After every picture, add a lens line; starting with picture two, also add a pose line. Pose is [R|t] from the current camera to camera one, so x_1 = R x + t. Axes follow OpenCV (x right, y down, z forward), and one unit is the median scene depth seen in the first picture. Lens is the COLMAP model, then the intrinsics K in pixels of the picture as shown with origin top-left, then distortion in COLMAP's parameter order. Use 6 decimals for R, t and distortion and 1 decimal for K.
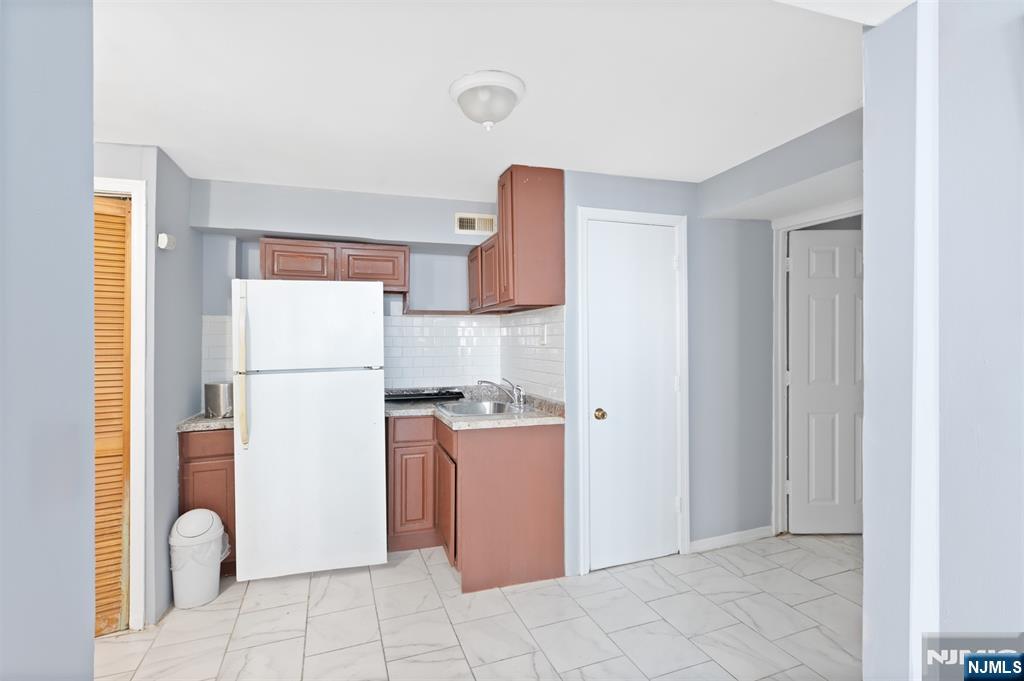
lens RADIAL K [[486.9, 0, 515.3], [0, 486.9, 339.5], [0, 0, 1]] dist [-0.002603, 0.001092]
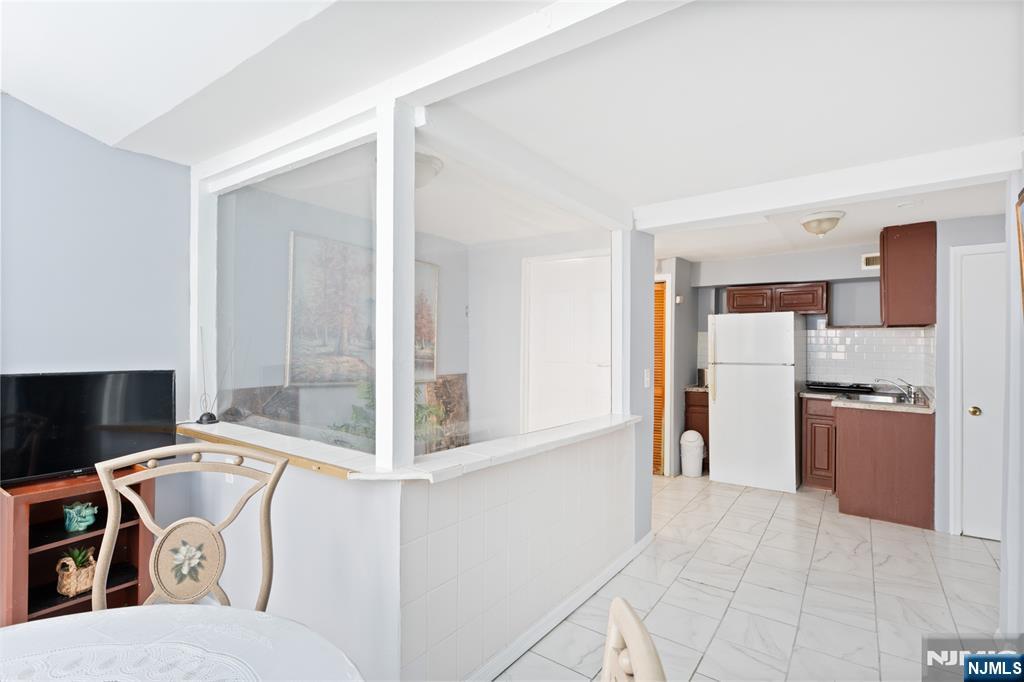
lens RADIAL K [[486.9, 0, 513.7], [0, 486.9, 339.3], [0, 0, 1]] dist [-0.002603, 0.001092]
pose [[0.555899, 0.006693, -0.831223, 0.580247], [-0.004359, 0.999977, 0.005137, -0.032357], [0.831238, 0.000768, 0.555916, -0.701127]]
